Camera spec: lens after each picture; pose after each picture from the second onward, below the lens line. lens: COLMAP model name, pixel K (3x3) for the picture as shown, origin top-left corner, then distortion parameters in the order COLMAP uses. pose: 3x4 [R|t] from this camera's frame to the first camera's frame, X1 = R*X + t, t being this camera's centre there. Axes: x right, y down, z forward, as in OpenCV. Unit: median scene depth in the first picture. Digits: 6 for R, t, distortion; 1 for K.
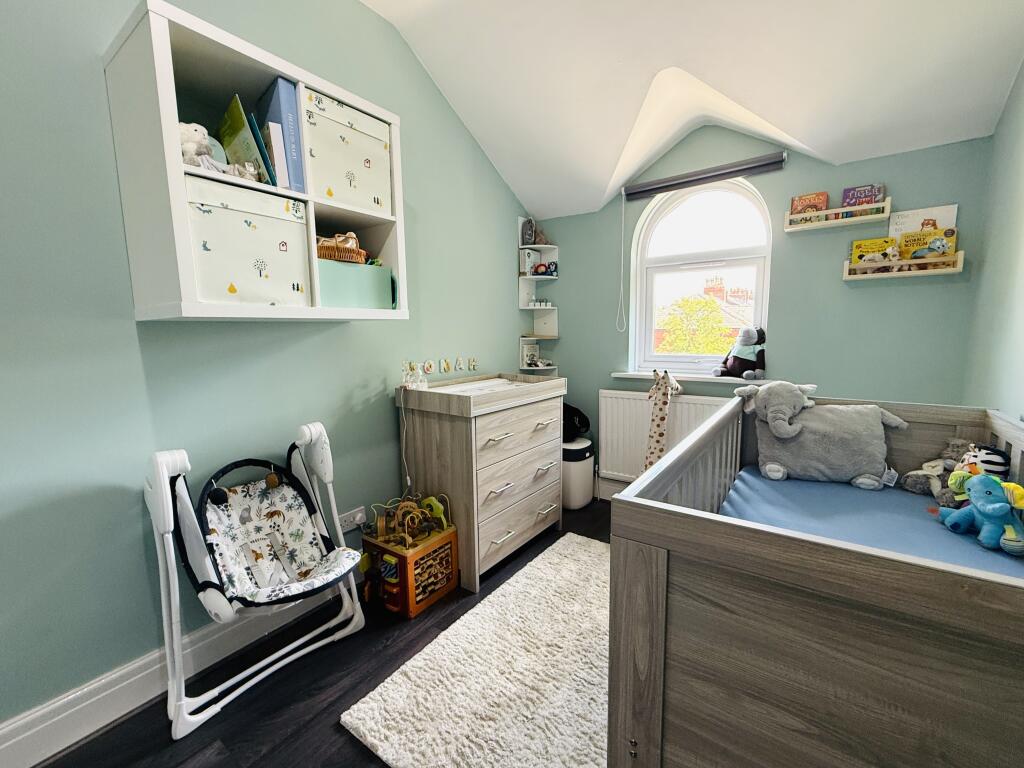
lens RADIAL K [[438.3, 0, 508.9], [0, 438.3, 381.8], [0, 0, 1]] dist [0.002432, -0.000021]
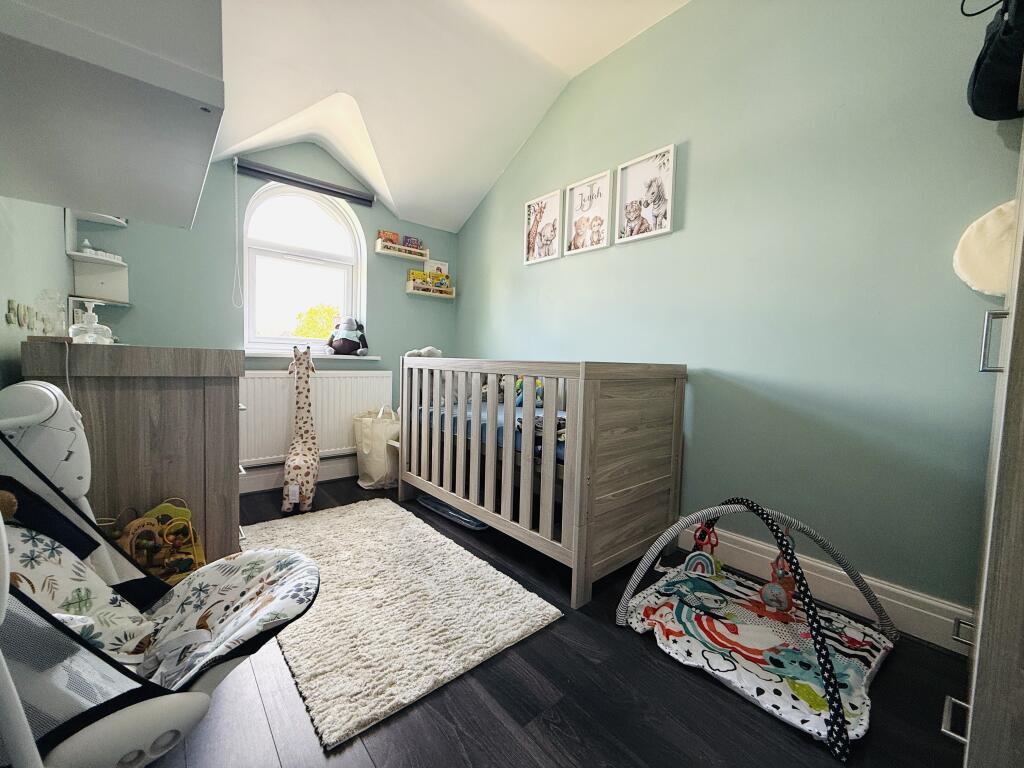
lens RADIAL K [[409.4, 0, 509.4], [0, 409.4, 384.9], [0, 0, 1]] dist [0.003034, -0.000060]
pose [[0.229206, -0.036779, 0.972683, -0.617983], [0.083199, 0.996369, 0.018069, 0.109091], [-0.969816, 0.076784, 0.231433, 0.316366]]
